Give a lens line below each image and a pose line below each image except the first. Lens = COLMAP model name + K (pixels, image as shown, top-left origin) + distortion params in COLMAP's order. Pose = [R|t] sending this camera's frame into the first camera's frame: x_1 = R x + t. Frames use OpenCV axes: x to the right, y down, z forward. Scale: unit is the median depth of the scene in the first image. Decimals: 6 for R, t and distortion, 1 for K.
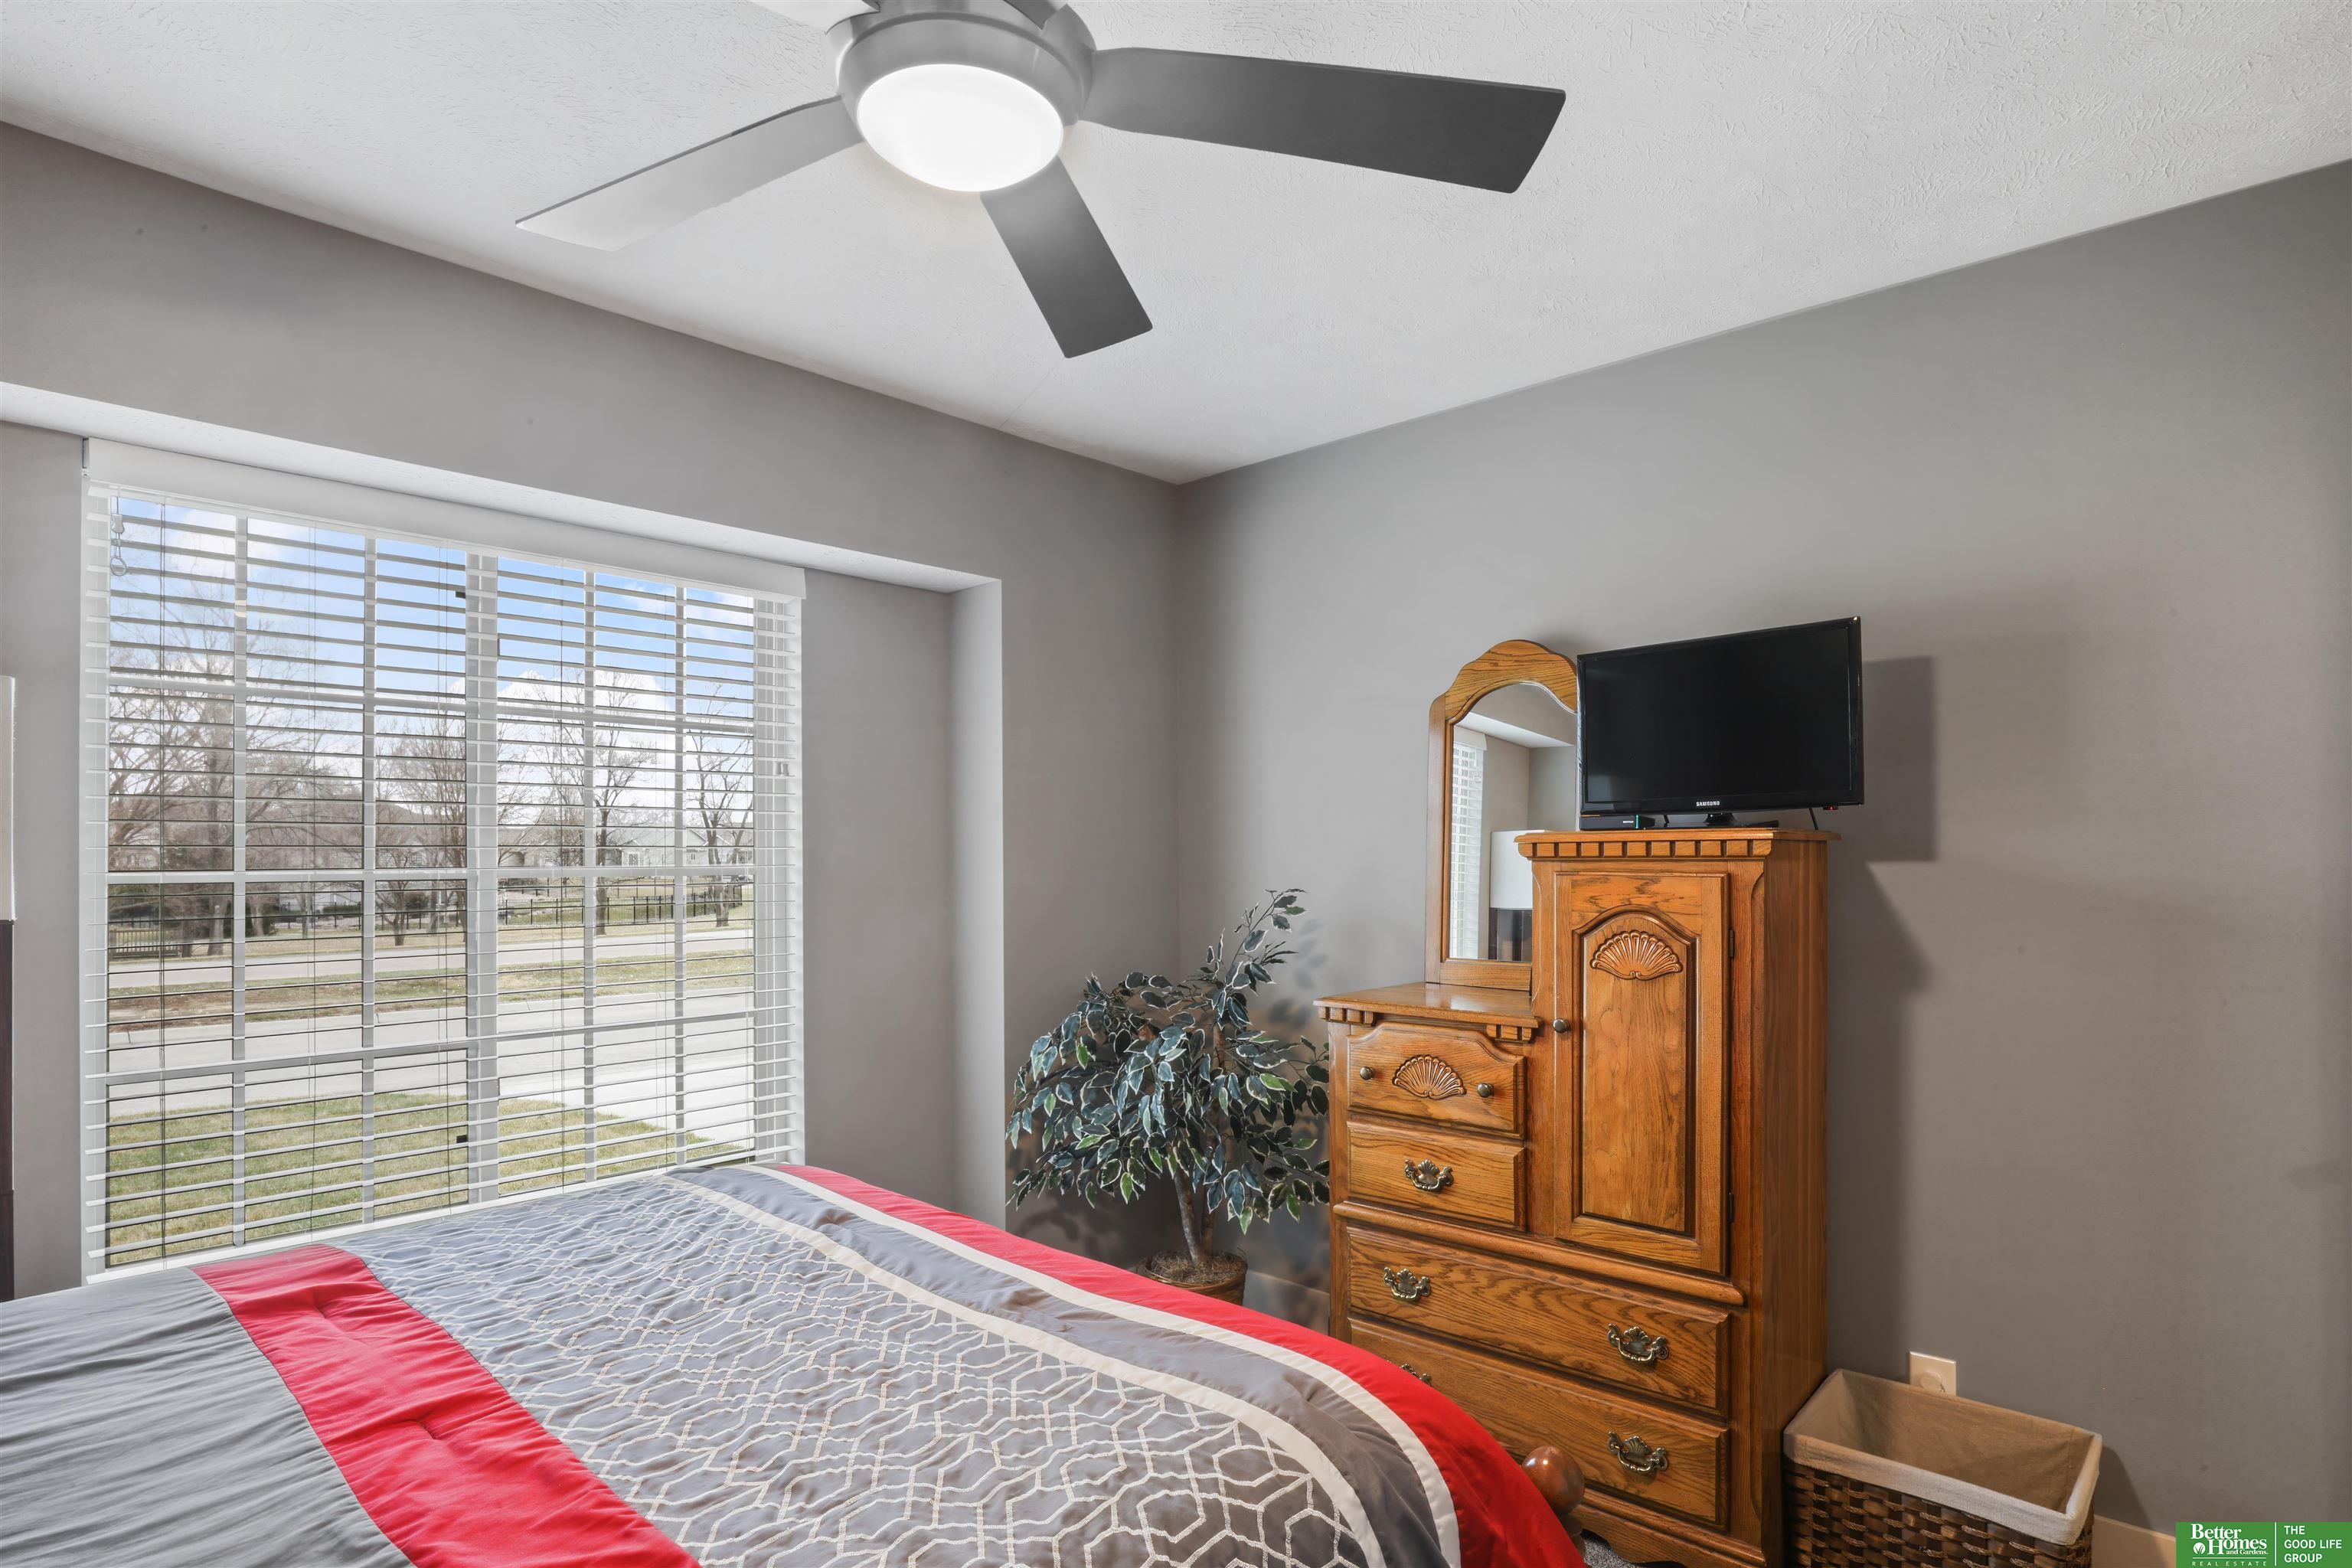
lens RADIAL K [[1221.0, 0, 1233.8], [0, 1221.0, 849.9], [0, 0, 1]] dist [0.004075, 0.000970]
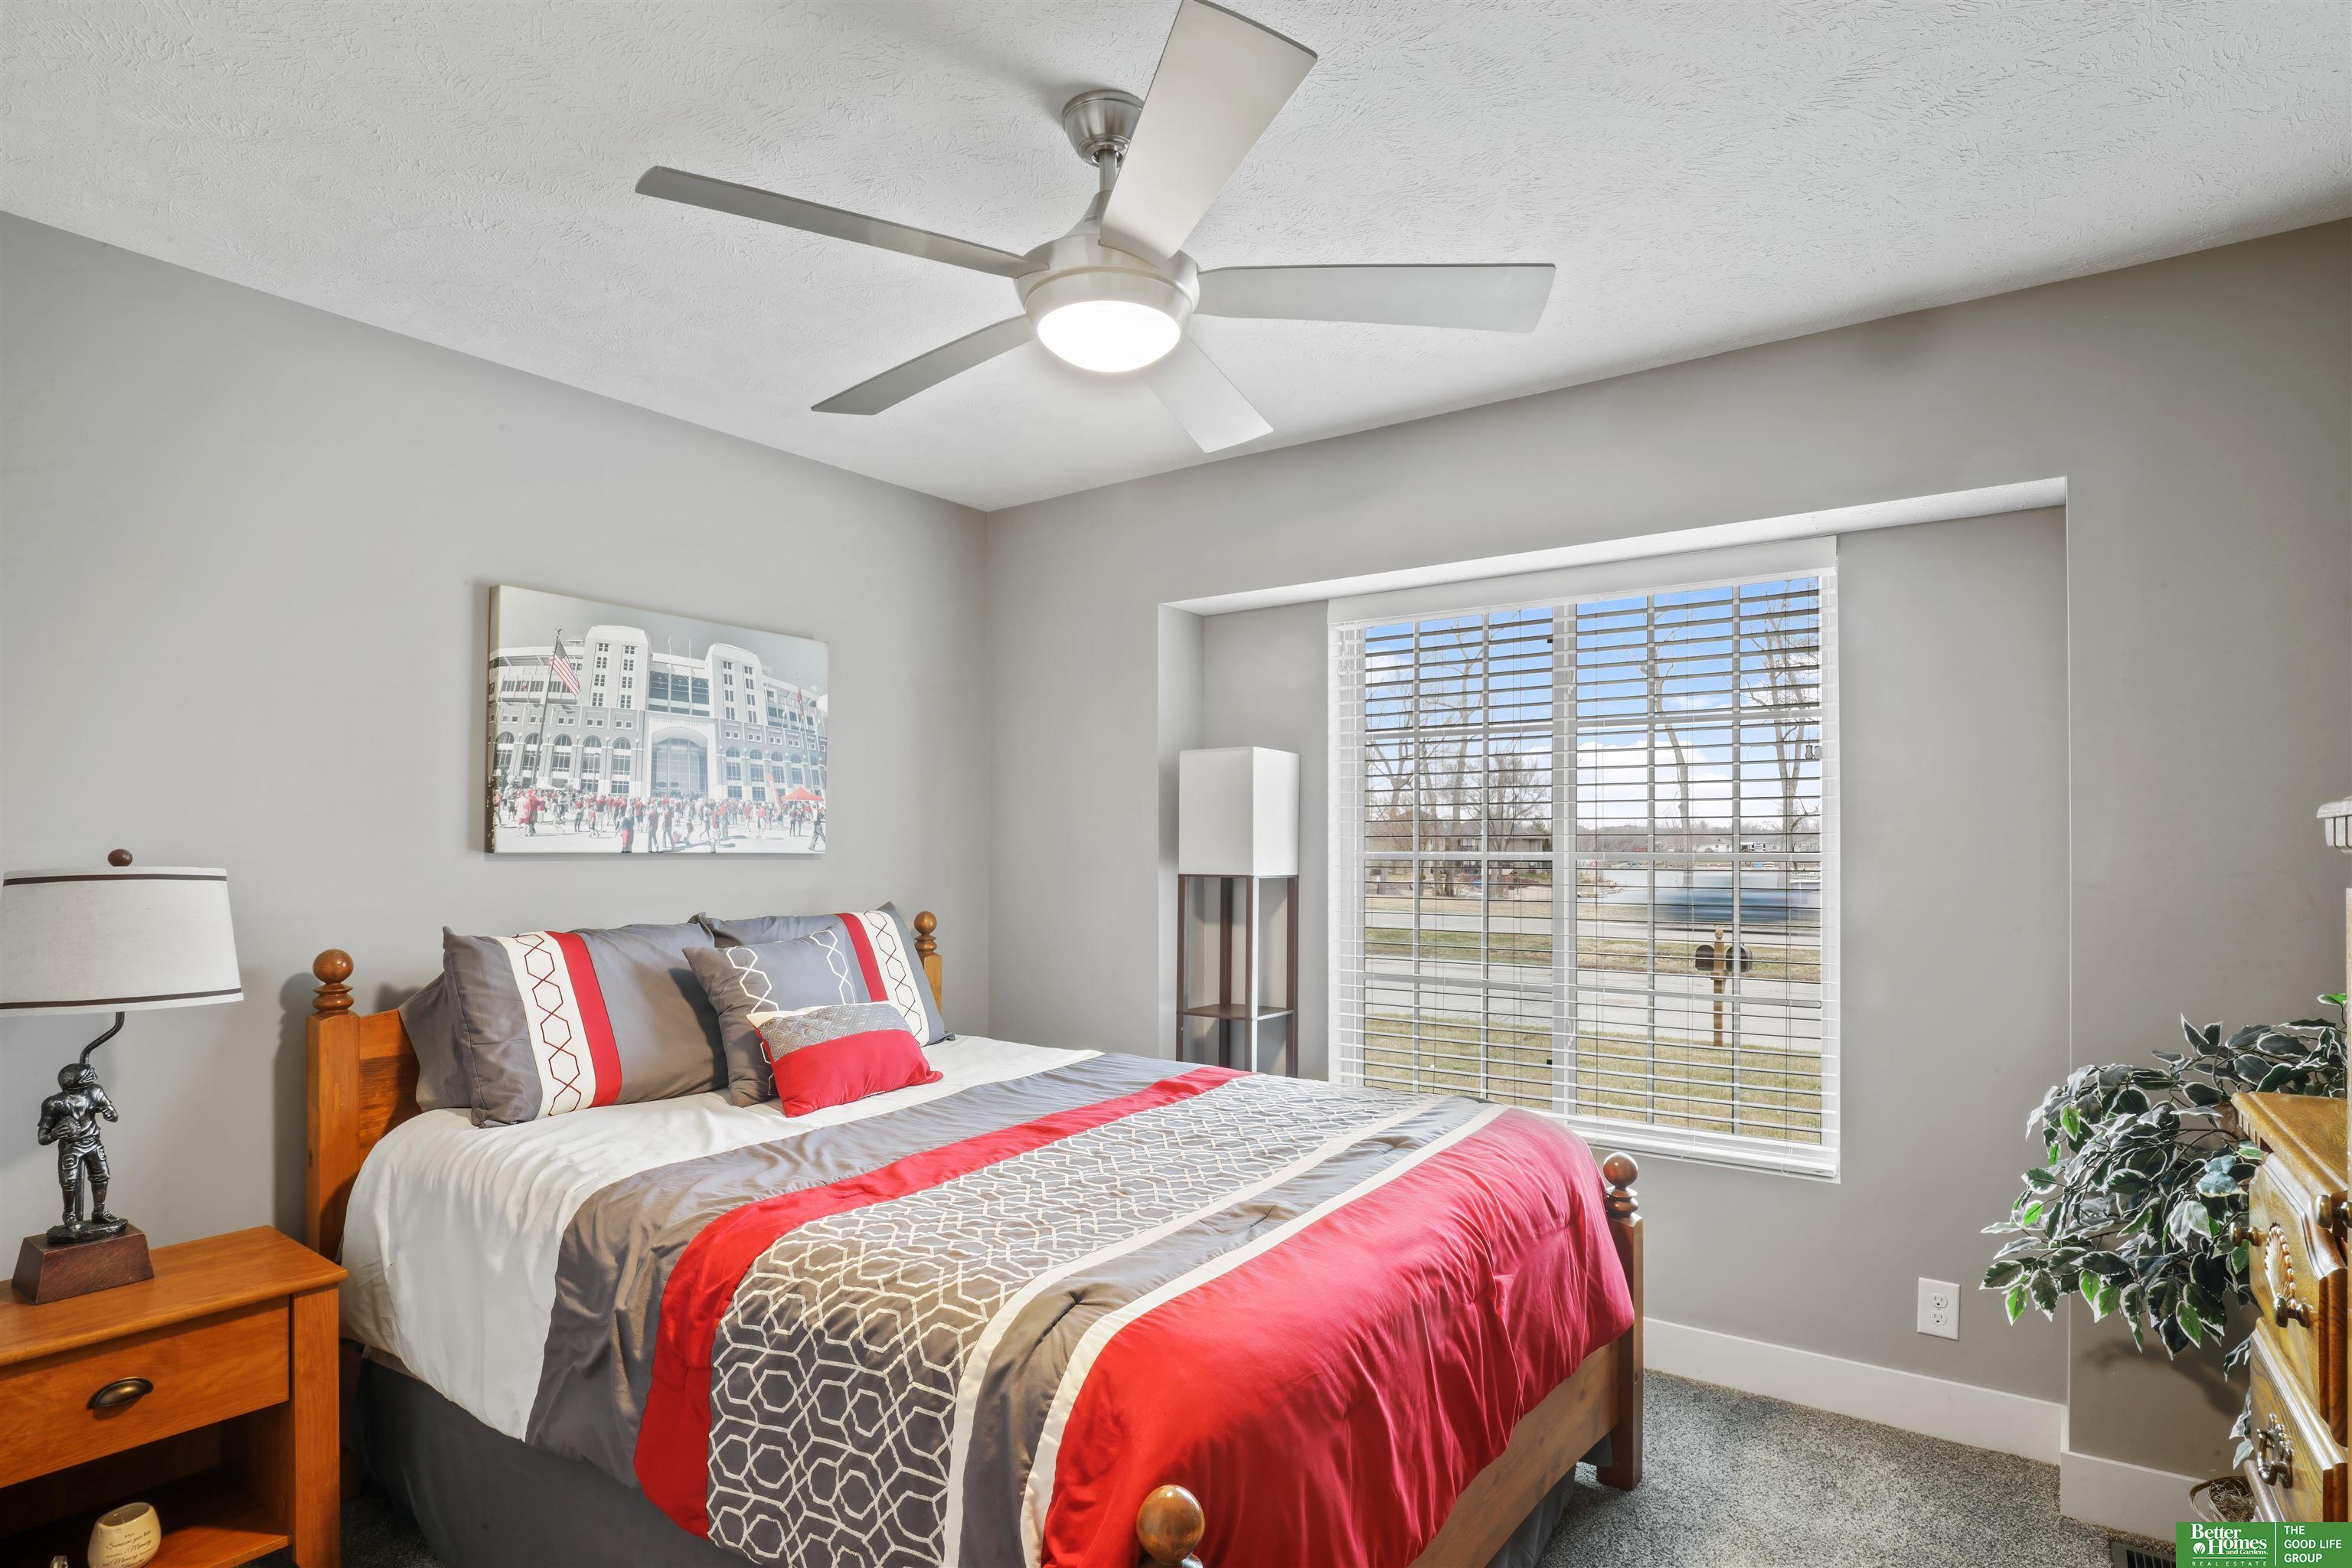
lens RADIAL K [[1221.0, 0, 1200.5], [0, 1221.0, 848.7], [0, 0, 1]] dist [0.004075, 0.000970]
pose [[0.134505, 0.003683, -0.990906, 0.986448], [0.005623, 0.999974, 0.004480, 0.004946], [0.990897, -0.006175, 0.134480, 0.754135]]
